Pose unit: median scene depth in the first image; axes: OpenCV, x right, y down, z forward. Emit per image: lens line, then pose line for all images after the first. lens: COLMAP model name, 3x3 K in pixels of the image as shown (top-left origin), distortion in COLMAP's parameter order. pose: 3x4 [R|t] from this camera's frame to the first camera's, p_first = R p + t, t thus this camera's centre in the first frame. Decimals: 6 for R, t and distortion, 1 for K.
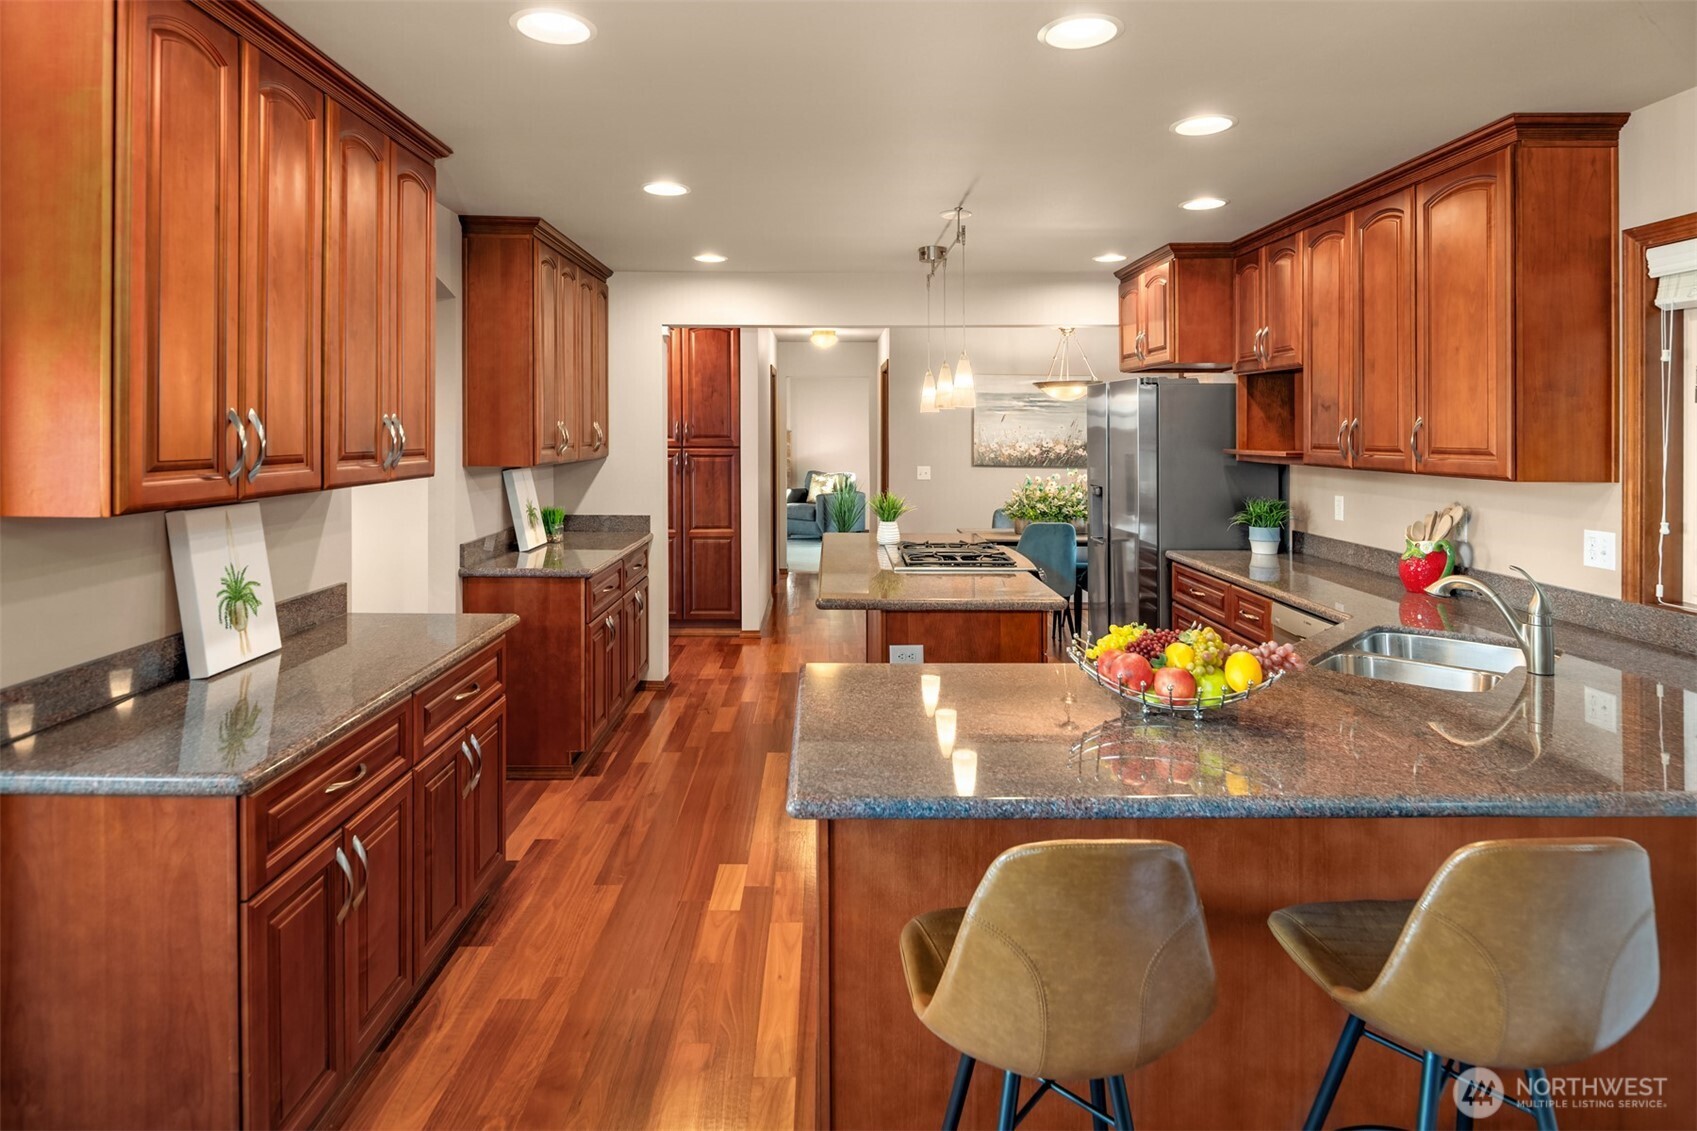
lens RADIAL K [[949.0, 0, 833.3], [0, 949.0, 428.0], [0, 0, 1]] dist [-0.004664, -0.001946]
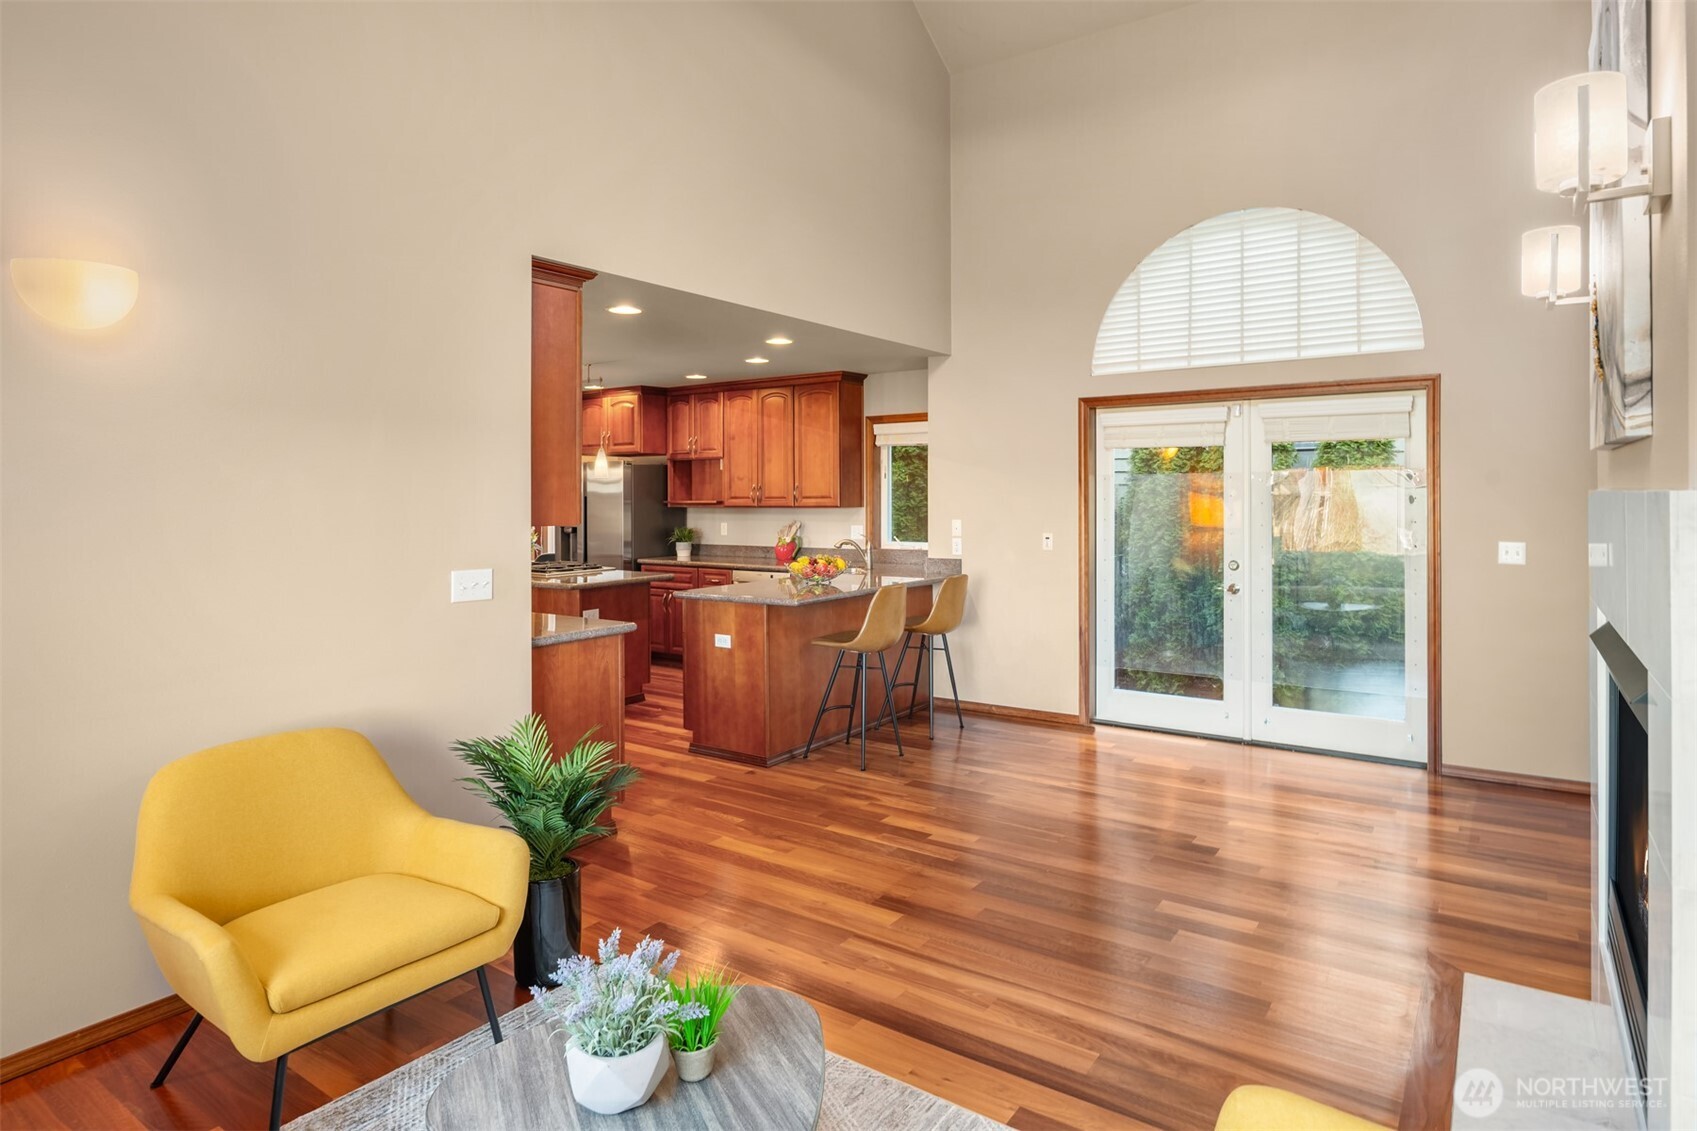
lens RADIAL K [[949.0, 0, 841.6], [0, 949.0, 565.4], [0, 0, 1]] dist [-0.004664, -0.001946]
pose [[0.585016, -0.068559, 0.808119, -1.380971], [0.009537, 0.996933, 0.077673, 0.010683], [-0.810966, -0.037733, 0.583875, -0.552268]]
